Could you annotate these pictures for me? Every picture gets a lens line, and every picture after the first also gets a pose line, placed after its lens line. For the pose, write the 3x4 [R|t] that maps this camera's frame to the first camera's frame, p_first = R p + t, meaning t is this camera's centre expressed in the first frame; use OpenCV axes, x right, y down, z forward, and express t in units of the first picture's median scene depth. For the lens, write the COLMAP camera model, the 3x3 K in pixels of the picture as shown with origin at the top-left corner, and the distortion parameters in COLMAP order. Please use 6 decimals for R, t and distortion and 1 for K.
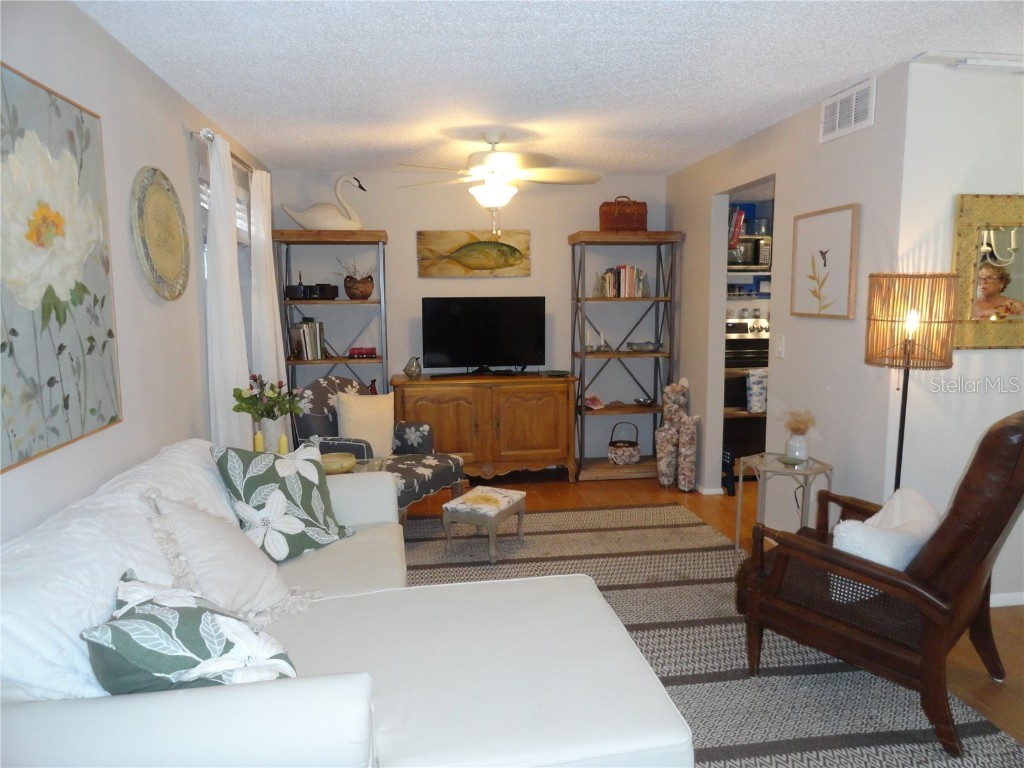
lens RADIAL K [[705.1, 0, 510.9], [0, 705.1, 386.6], [0, 0, 1]] dist [-0.004308, 0.002884]
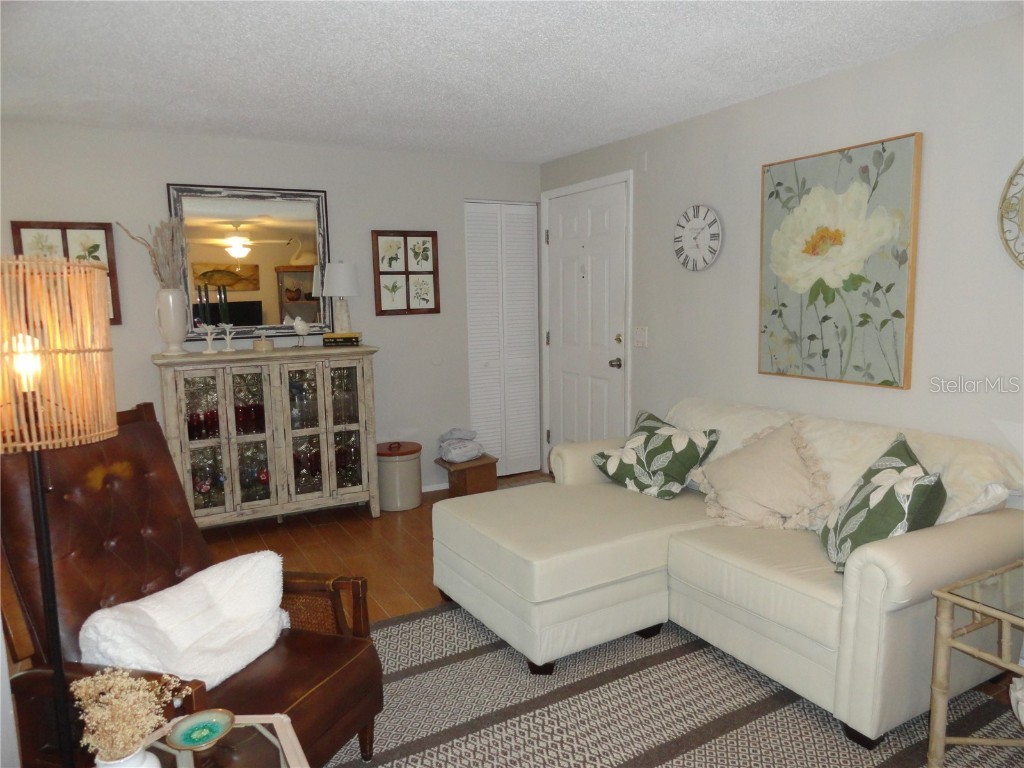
lens RADIAL K [[705.1, 0, 511.3], [0, 705.1, 386.3], [0, 0, 1]] dist [-0.004308, 0.002884]
pose [[-0.930240, 0.068348, -0.360530, 0.595844], [-0.025336, 0.968193, 0.248918, -0.284821], [0.366076, 0.240688, -0.898920, 2.223758]]
